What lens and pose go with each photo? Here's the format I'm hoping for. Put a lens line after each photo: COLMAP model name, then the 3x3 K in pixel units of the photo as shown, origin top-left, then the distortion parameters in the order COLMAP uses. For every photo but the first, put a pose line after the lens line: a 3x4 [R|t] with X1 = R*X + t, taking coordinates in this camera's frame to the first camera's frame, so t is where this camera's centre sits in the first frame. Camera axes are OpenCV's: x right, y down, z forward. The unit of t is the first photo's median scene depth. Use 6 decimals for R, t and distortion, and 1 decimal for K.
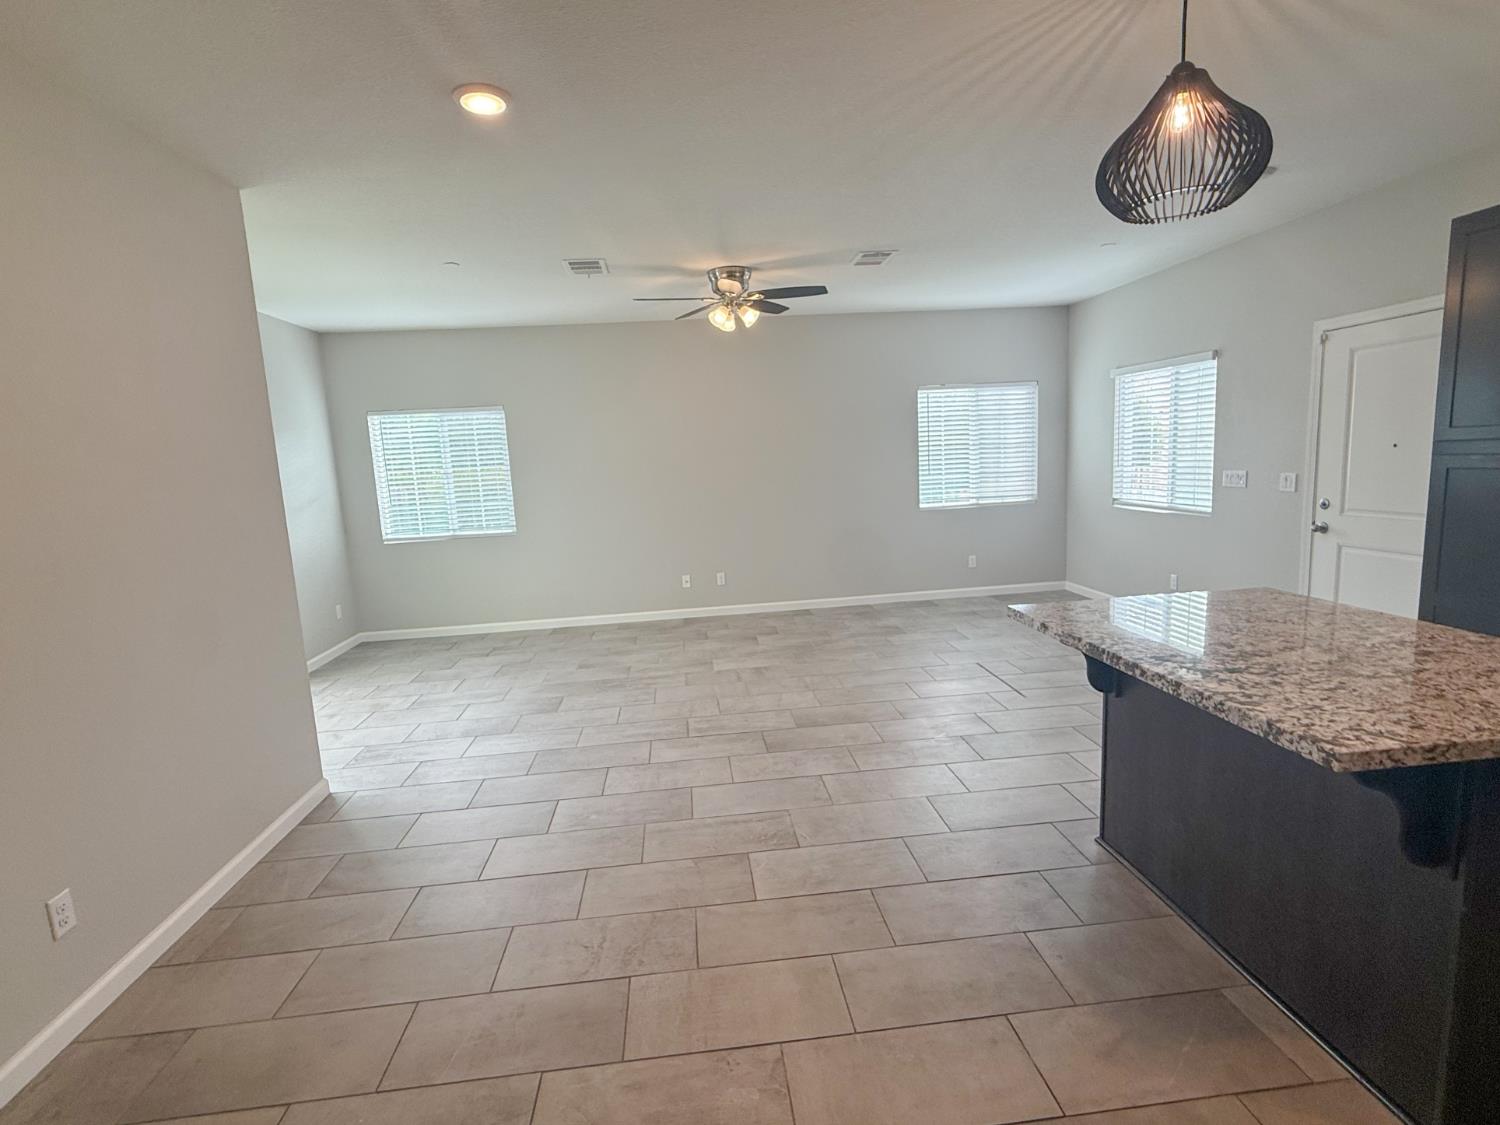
lens RADIAL K [[724.9, 0, 745.9], [0, 724.9, 565.1], [0, 0, 1]] dist [-0.000041, -0.000119]
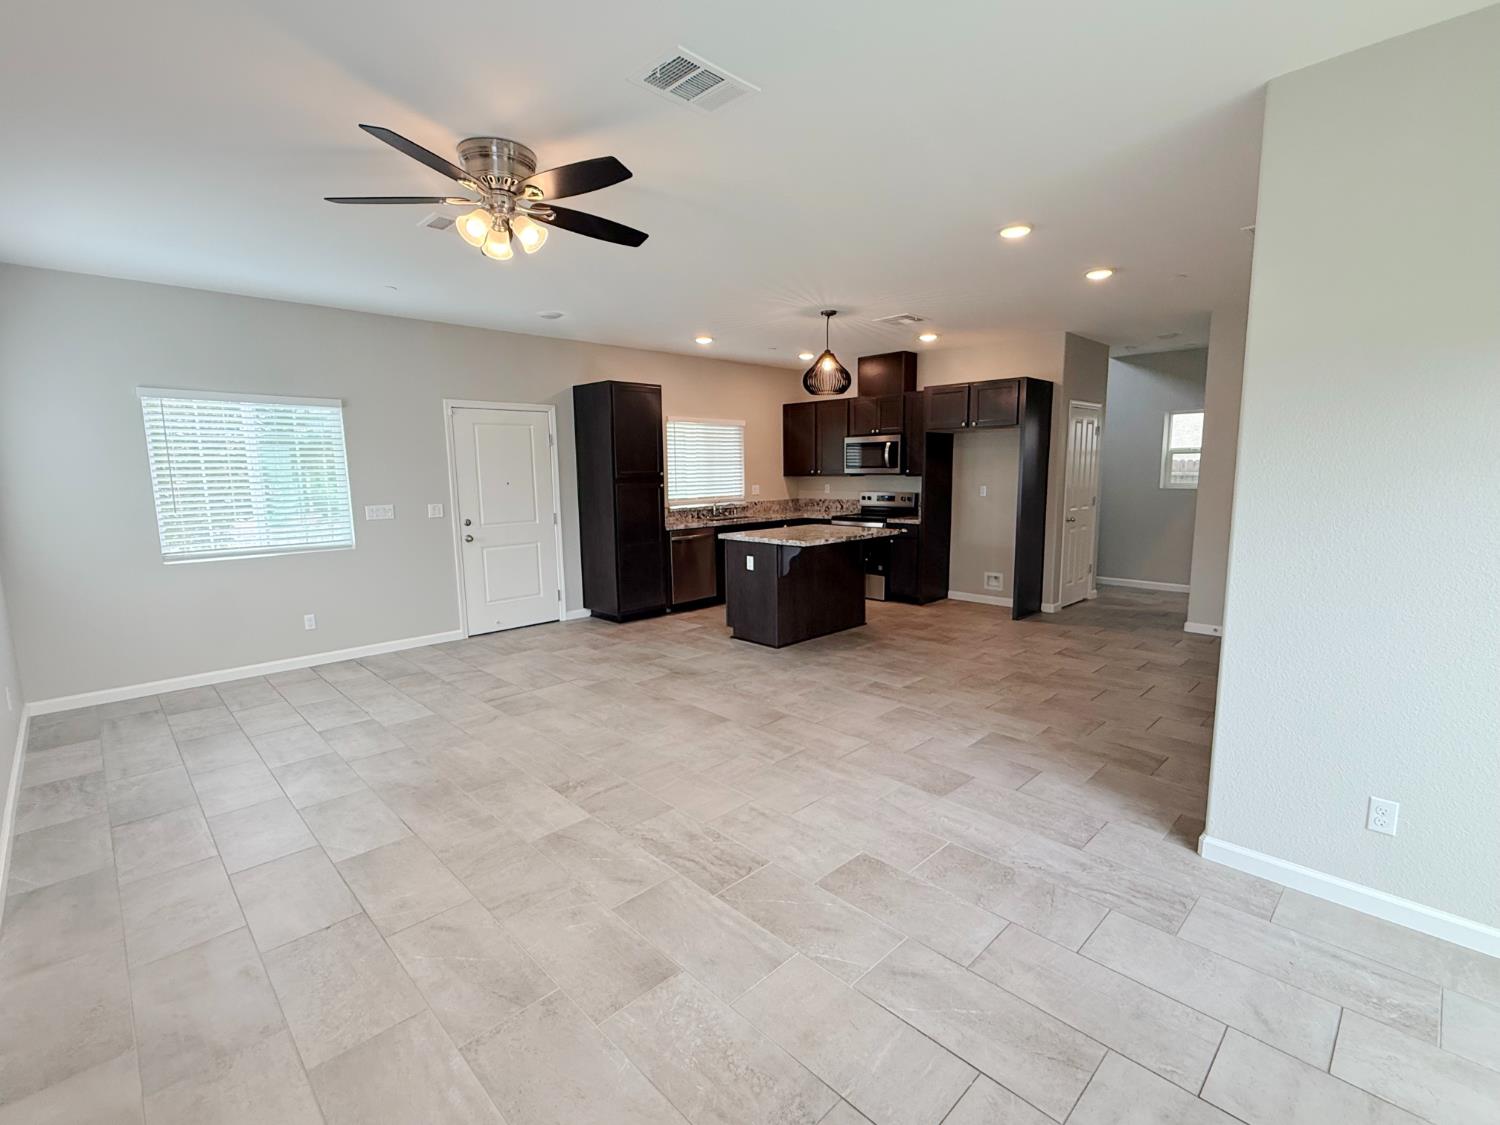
lens RADIAL K [[688.3, 0, 747.9], [0, 688.3, 564.7], [0, 0, 1]] dist [-0.000761, 0.000248]
pose [[-0.627068, -0.050991, 0.777294, -0.721747], [0.160709, 0.967919, 0.193146, -0.192032], [-0.762206, 0.246033, -0.598756, 1.517184]]
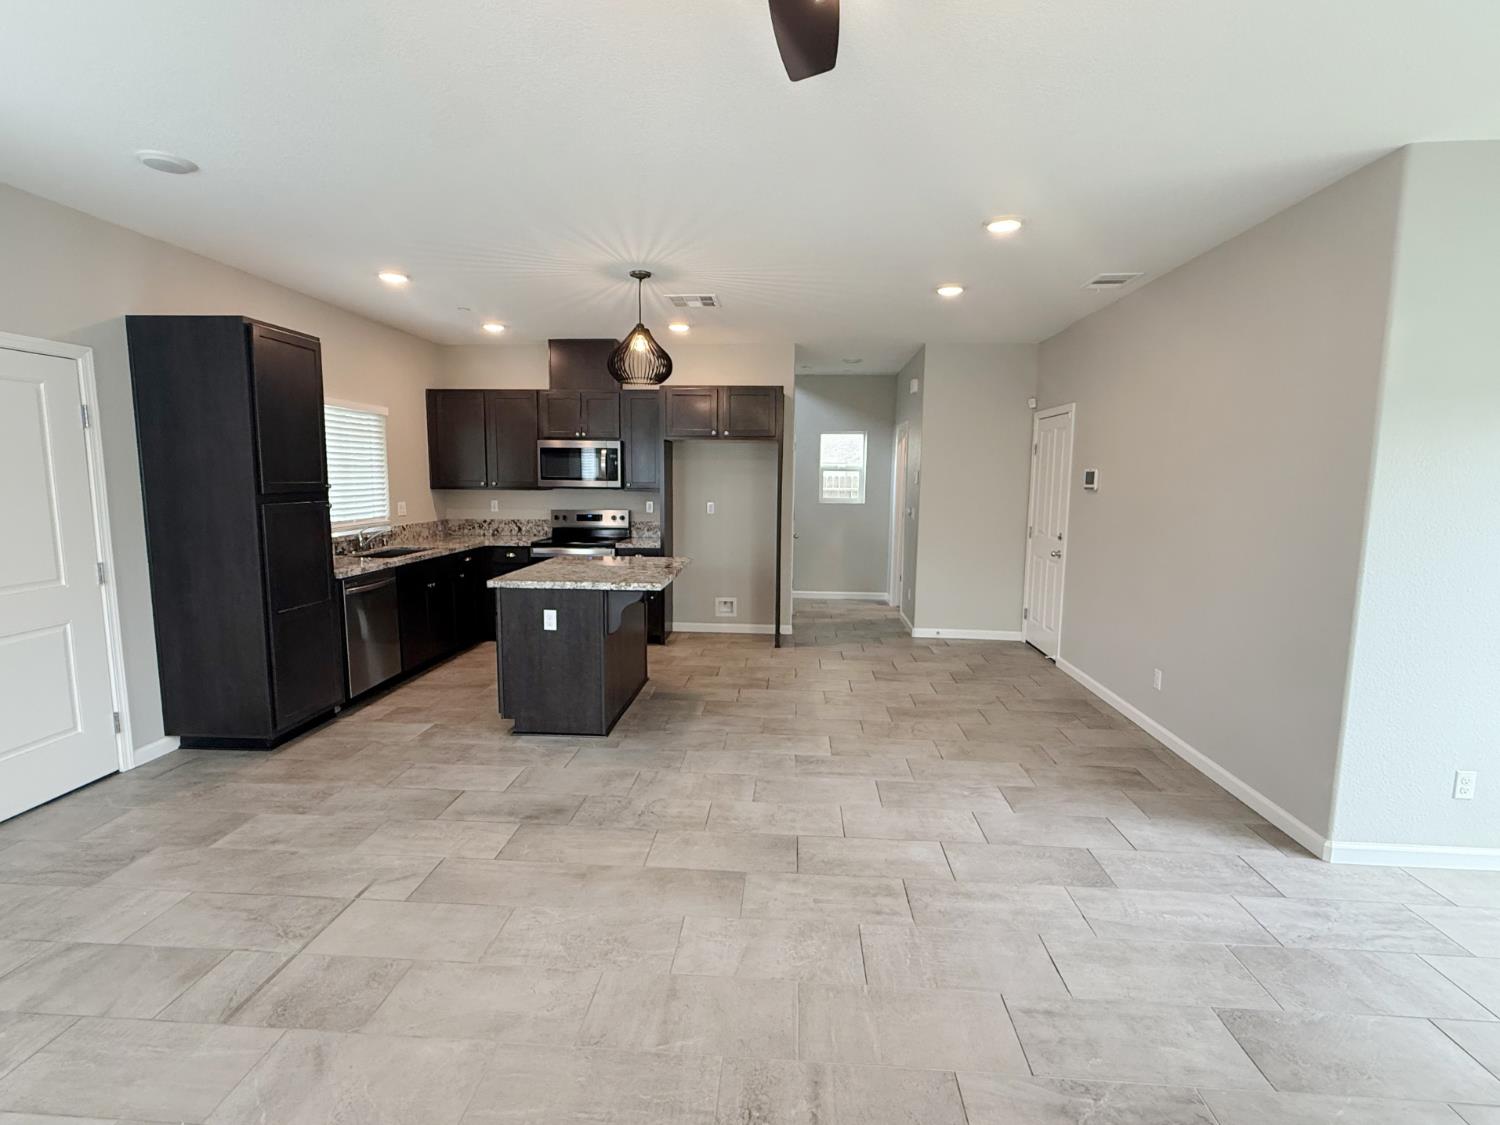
lens RADIAL K [[724.9, 0, 745.9], [0, 724.9, 565.1], [0, 0, 1]] dist [-0.000041, -0.000119]
pose [[-0.986189, 0.021730, 0.164191, -0.049652], [0.064645, 0.963226, 0.260799, -0.242015], [-0.152485, 0.267812, -0.951328, 1.565550]]
